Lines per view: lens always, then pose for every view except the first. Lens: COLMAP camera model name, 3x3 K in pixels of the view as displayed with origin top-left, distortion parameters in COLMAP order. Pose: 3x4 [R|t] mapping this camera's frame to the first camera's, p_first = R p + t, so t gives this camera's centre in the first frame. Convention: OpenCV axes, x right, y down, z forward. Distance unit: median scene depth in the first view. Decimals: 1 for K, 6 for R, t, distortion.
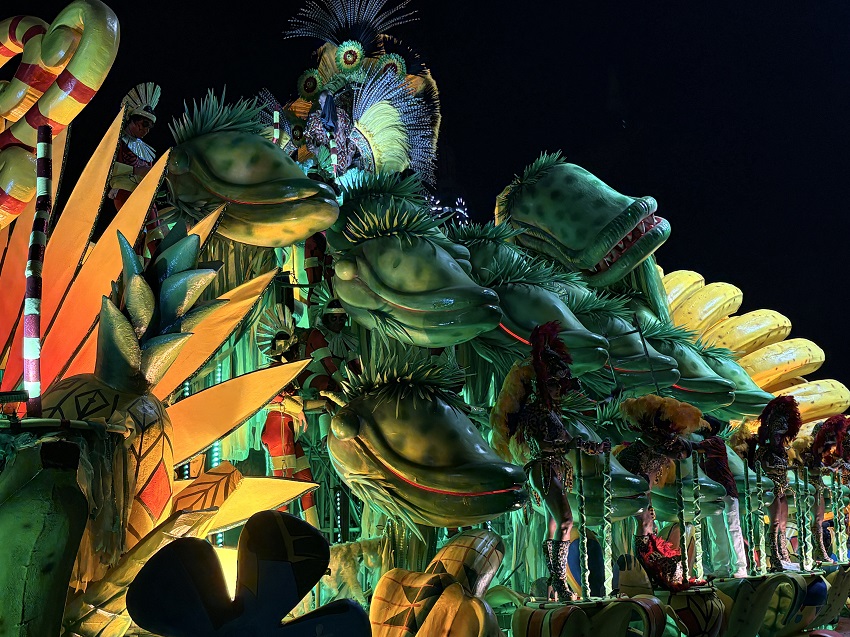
lens RADIAL K [[1143.9, 0, 425.4], [0, 1143.9, 318.8], [0, 0, 1]] dist [0.154525, 0.000000]
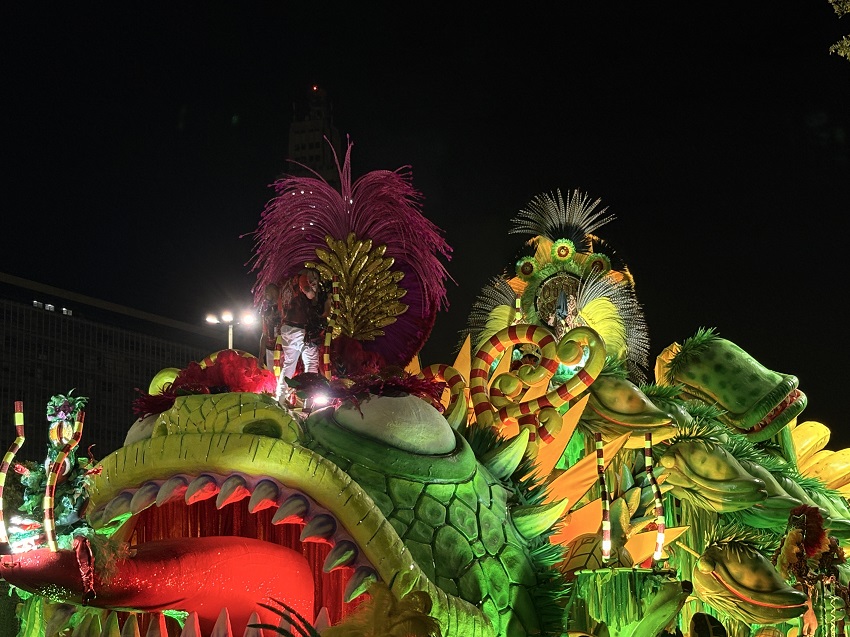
lens RADIAL K [[1529.8, 0, 424.9], [0, 1529.8, 317.9], [0, 0, 1]] dist [0.122632, 0.000000]
pose [[0.994021, 0.049735, 0.097208, -0.400569], [-0.047834, 0.998617, -0.021795, -0.114976], [-0.098157, 0.017015, 0.995025, -0.712631]]
